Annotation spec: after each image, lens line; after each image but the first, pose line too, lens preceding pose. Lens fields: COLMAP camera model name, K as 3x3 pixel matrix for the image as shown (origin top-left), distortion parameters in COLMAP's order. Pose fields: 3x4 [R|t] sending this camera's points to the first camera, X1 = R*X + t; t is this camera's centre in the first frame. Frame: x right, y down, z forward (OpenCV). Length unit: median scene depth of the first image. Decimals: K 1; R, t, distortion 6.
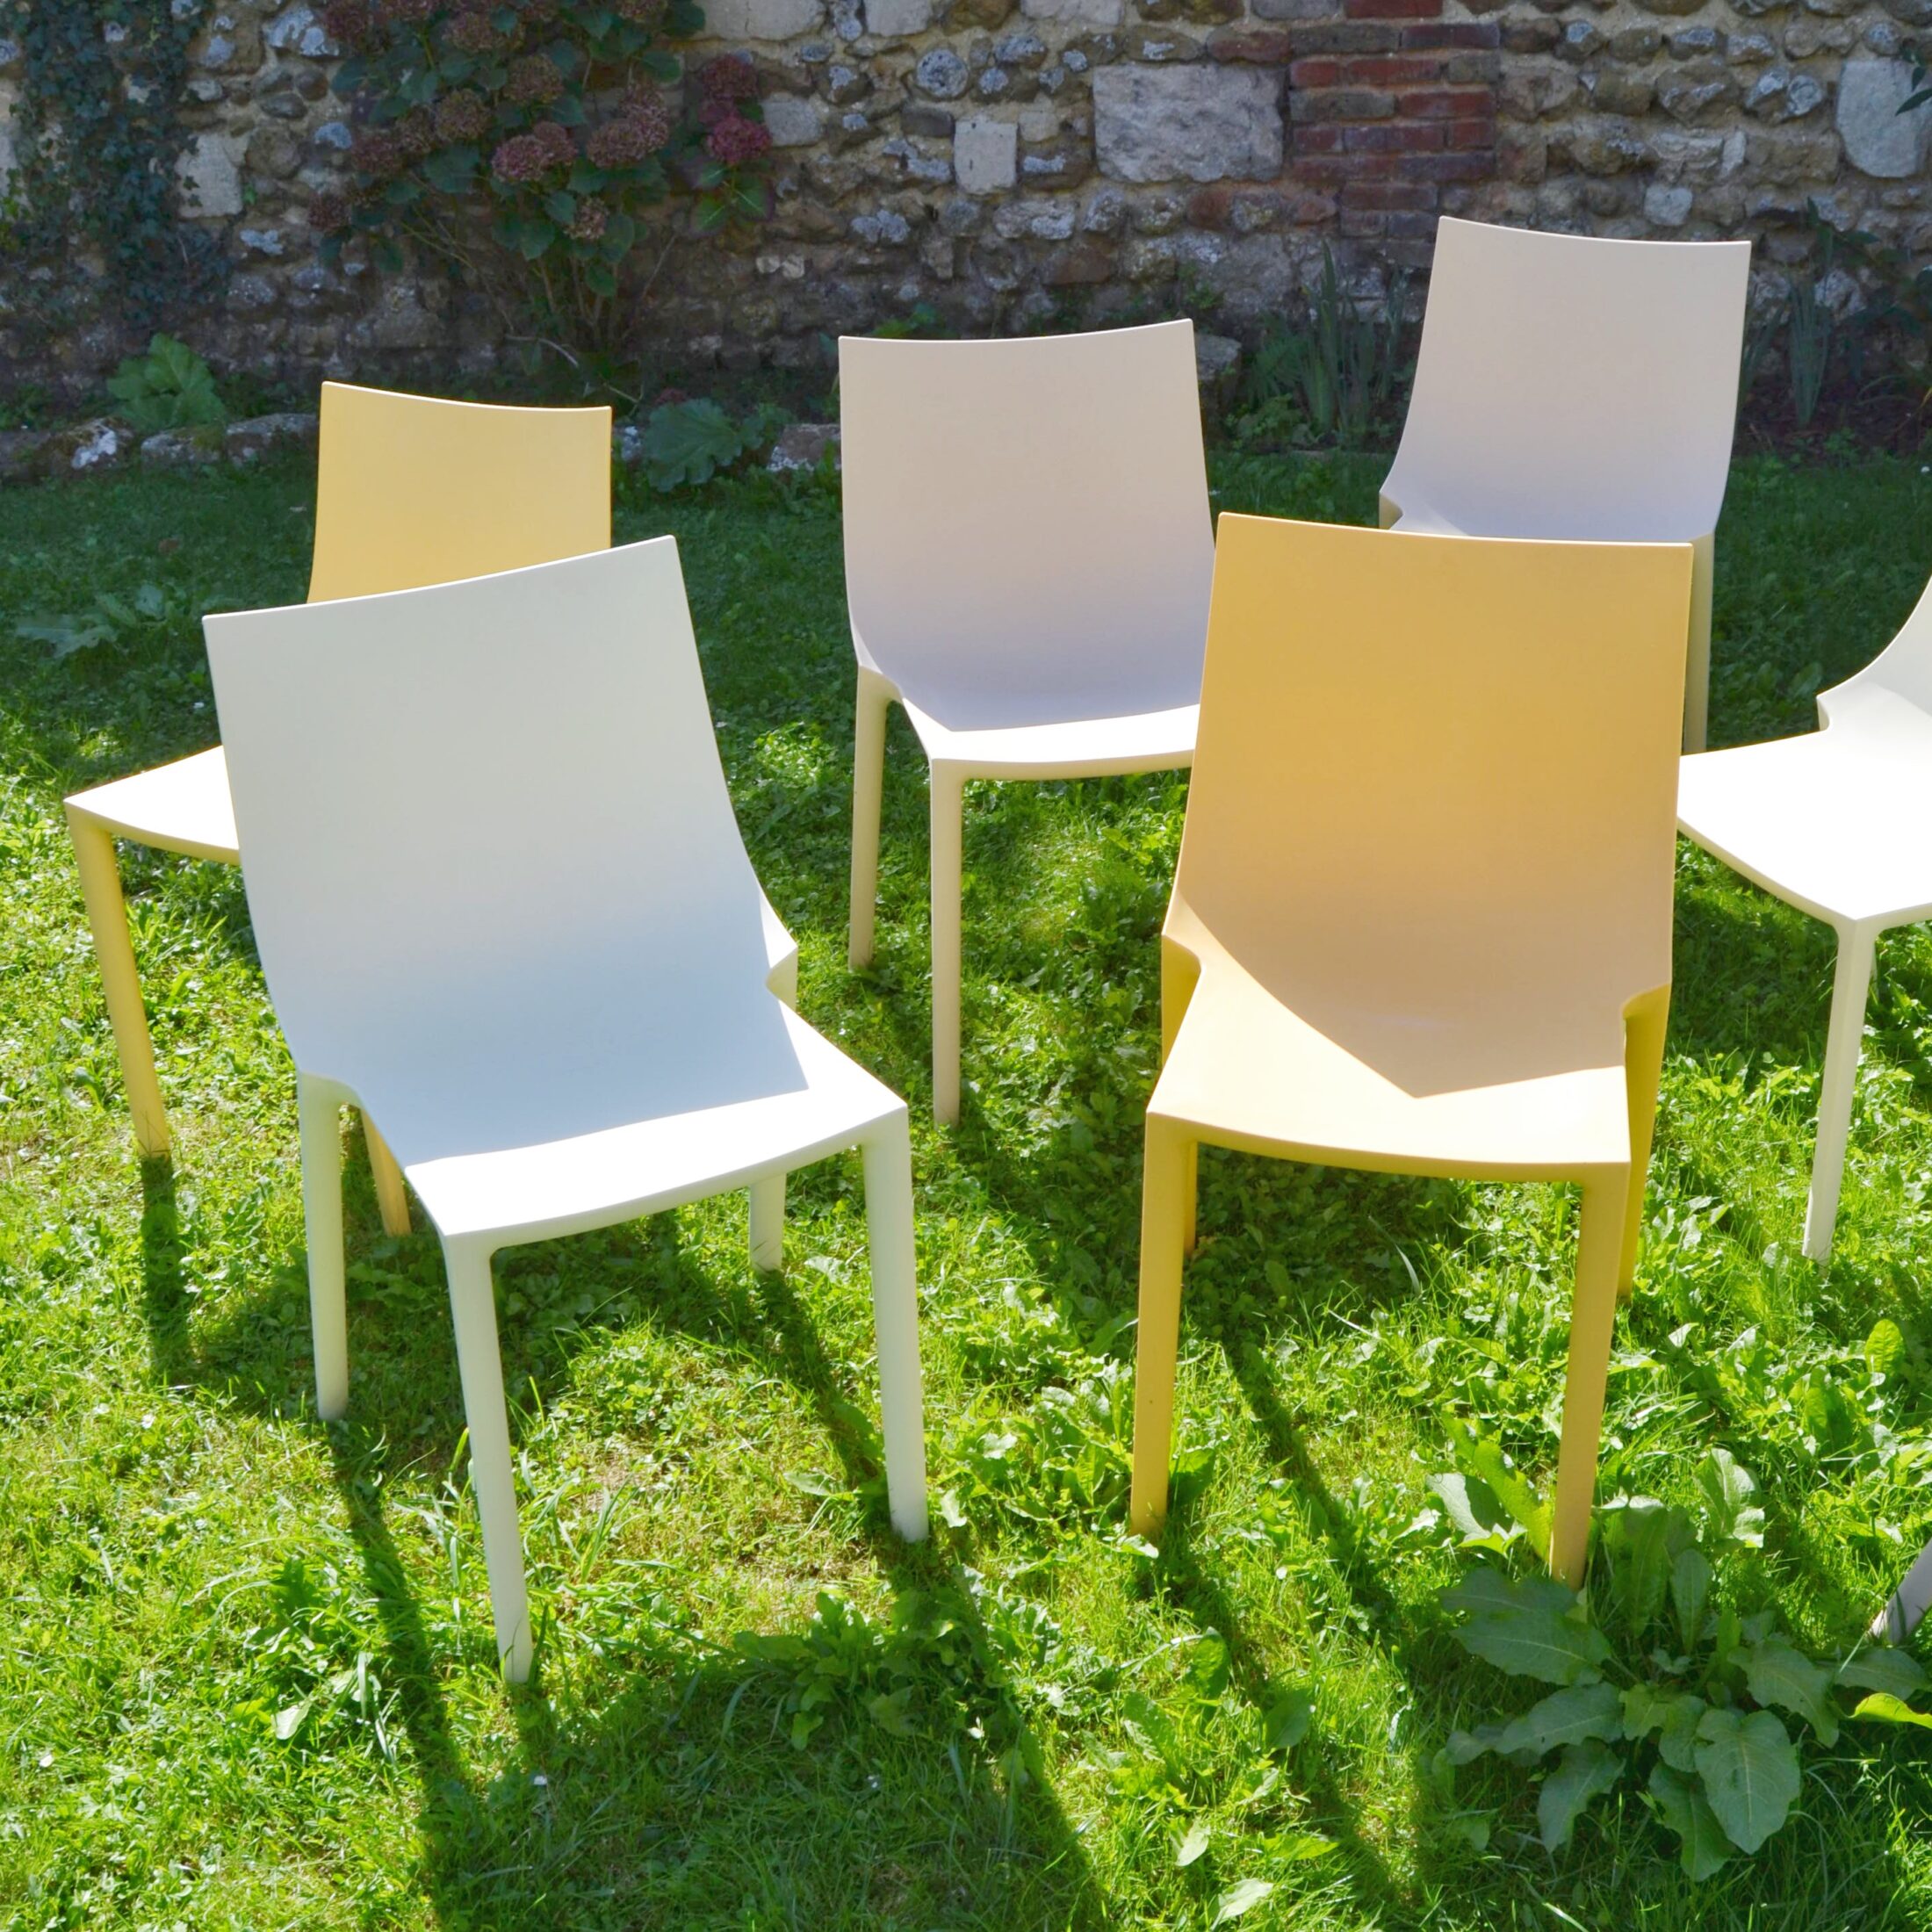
lens RADIAL K [[2496.9, 0, 1055.0], [0, 2496.9, 1030.7], [0, 0, 1]] dist [-0.094476, 0.035912]
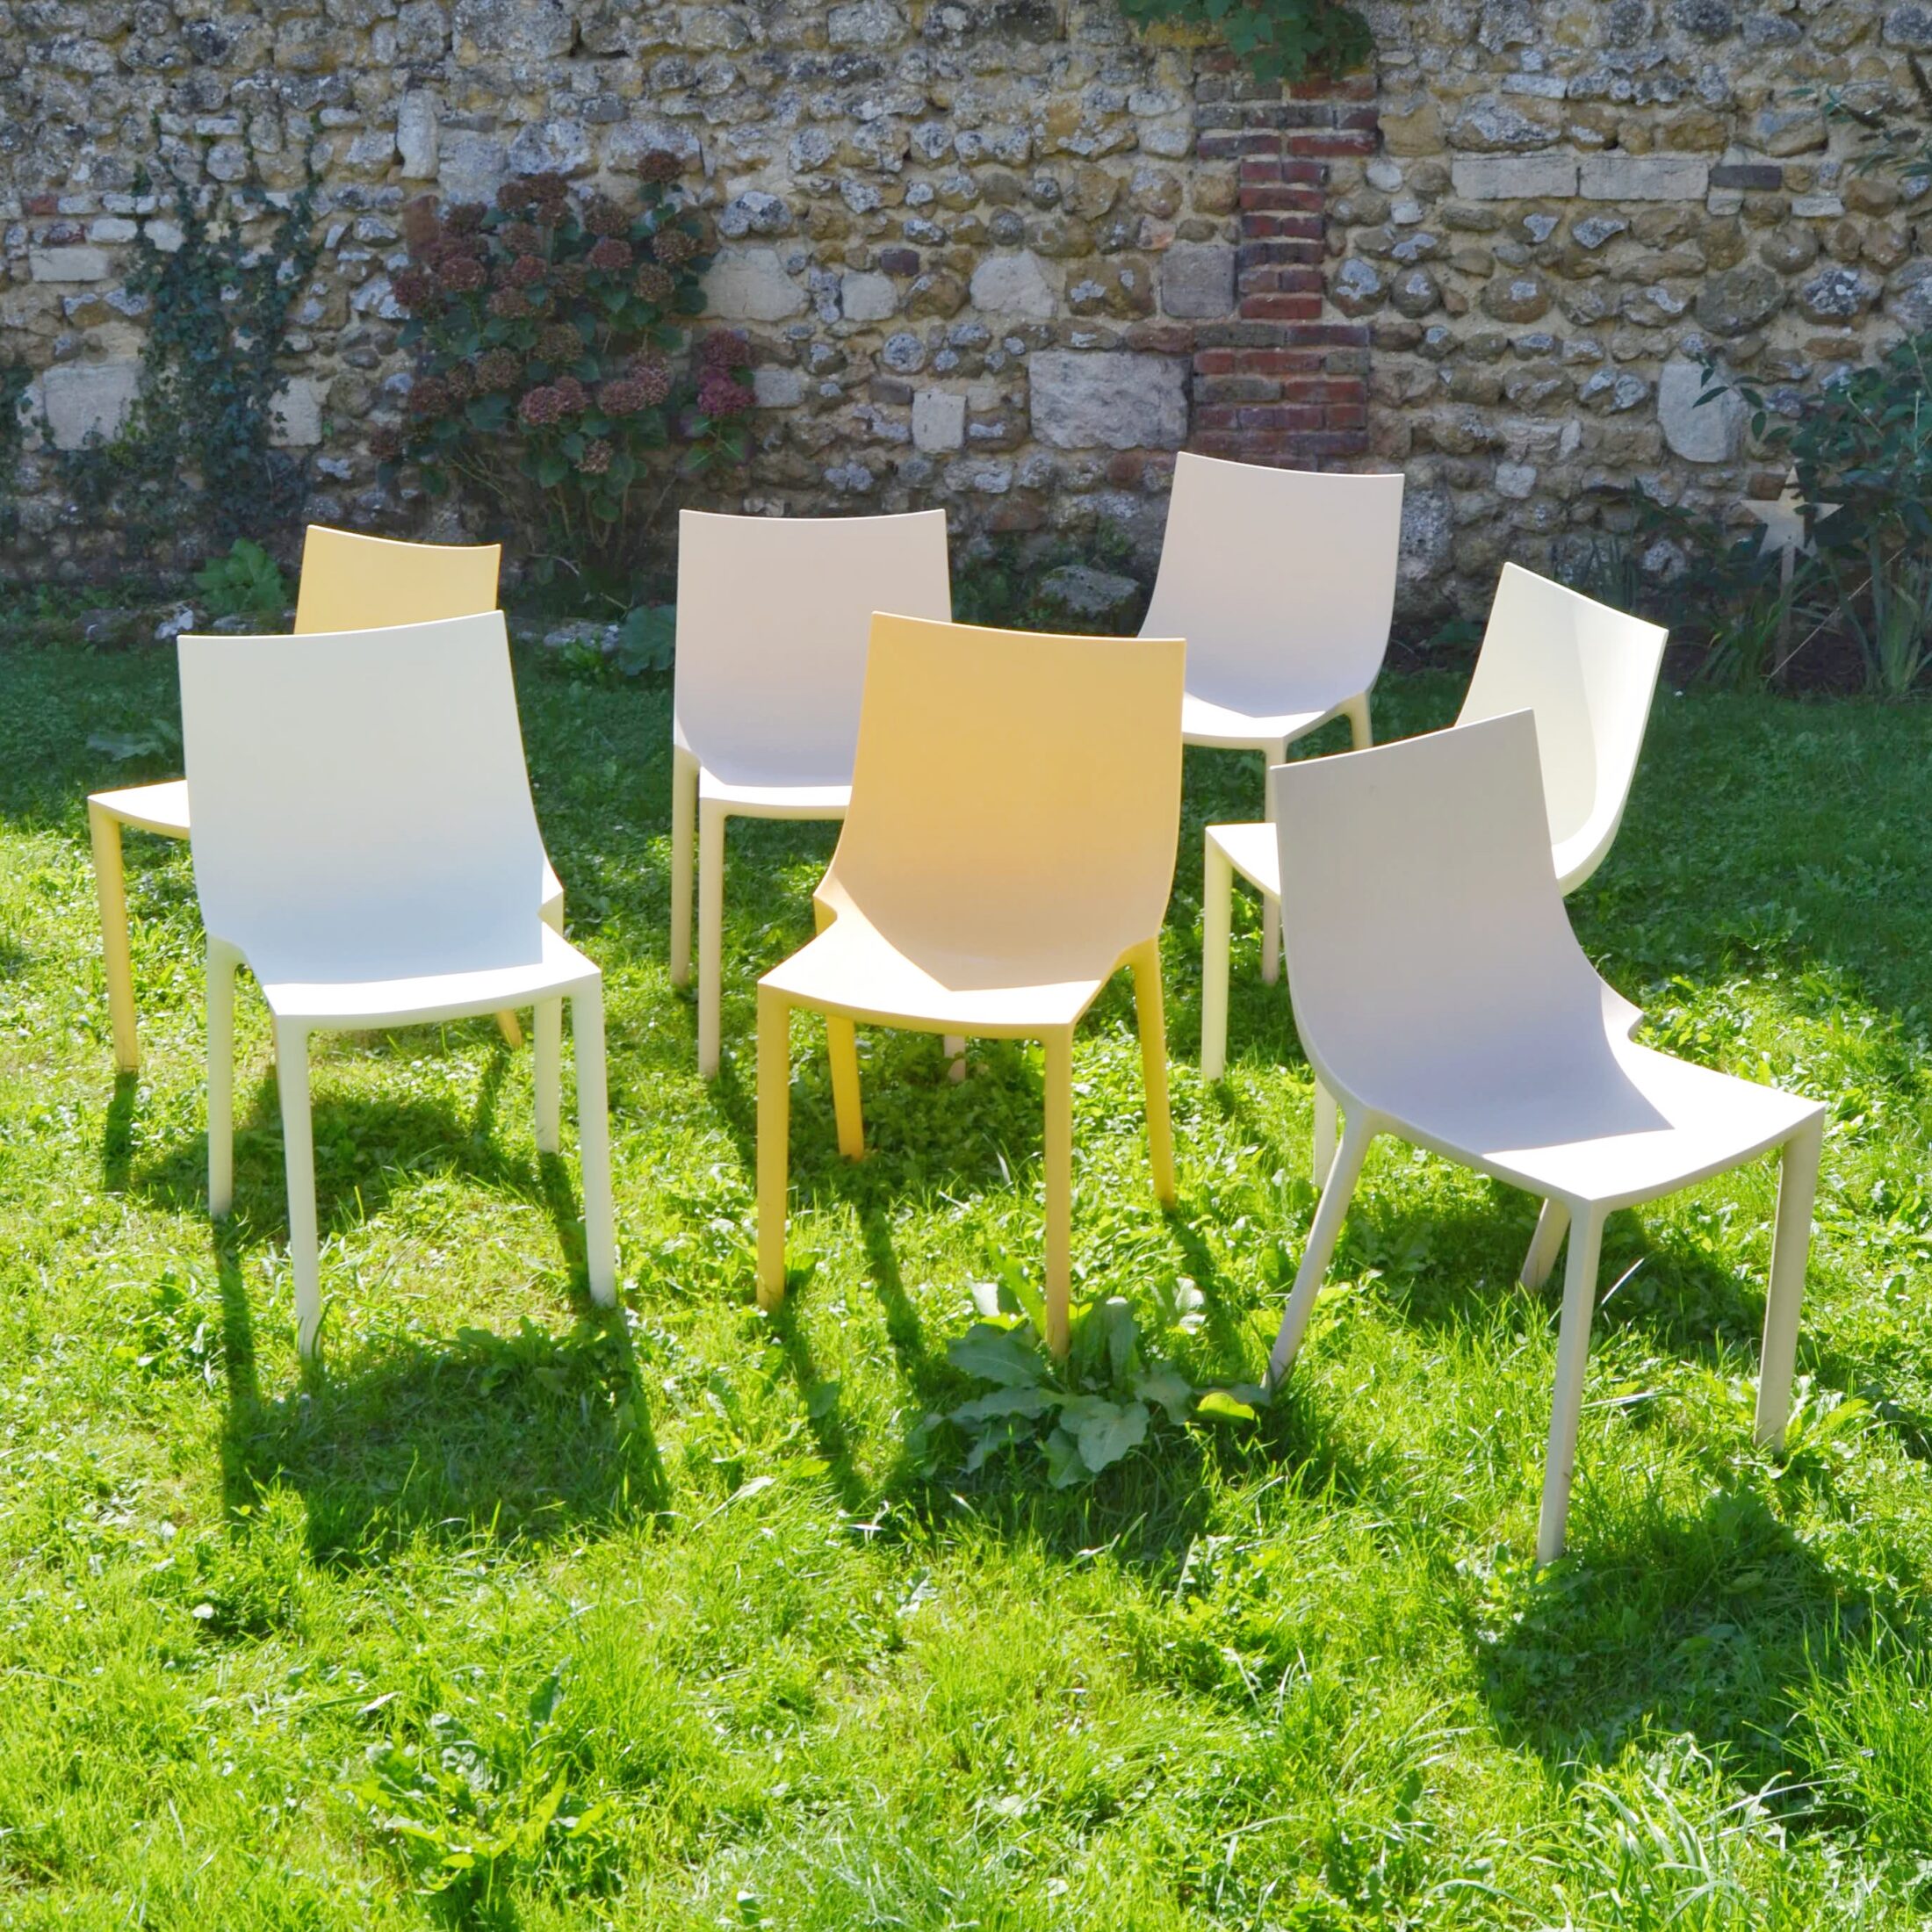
lens RADIAL K [[2593.9, 0, 1002.0], [0, 2593.9, 919.8], [0, 0, 1]] dist [-0.089336, 0.019055]
pose [[0.996480, 0.049251, -0.067833, 0.102415], [-0.059900, 0.984442, -0.165182, 0.087178], [0.058642, 0.168664, 0.983928, -0.185124]]
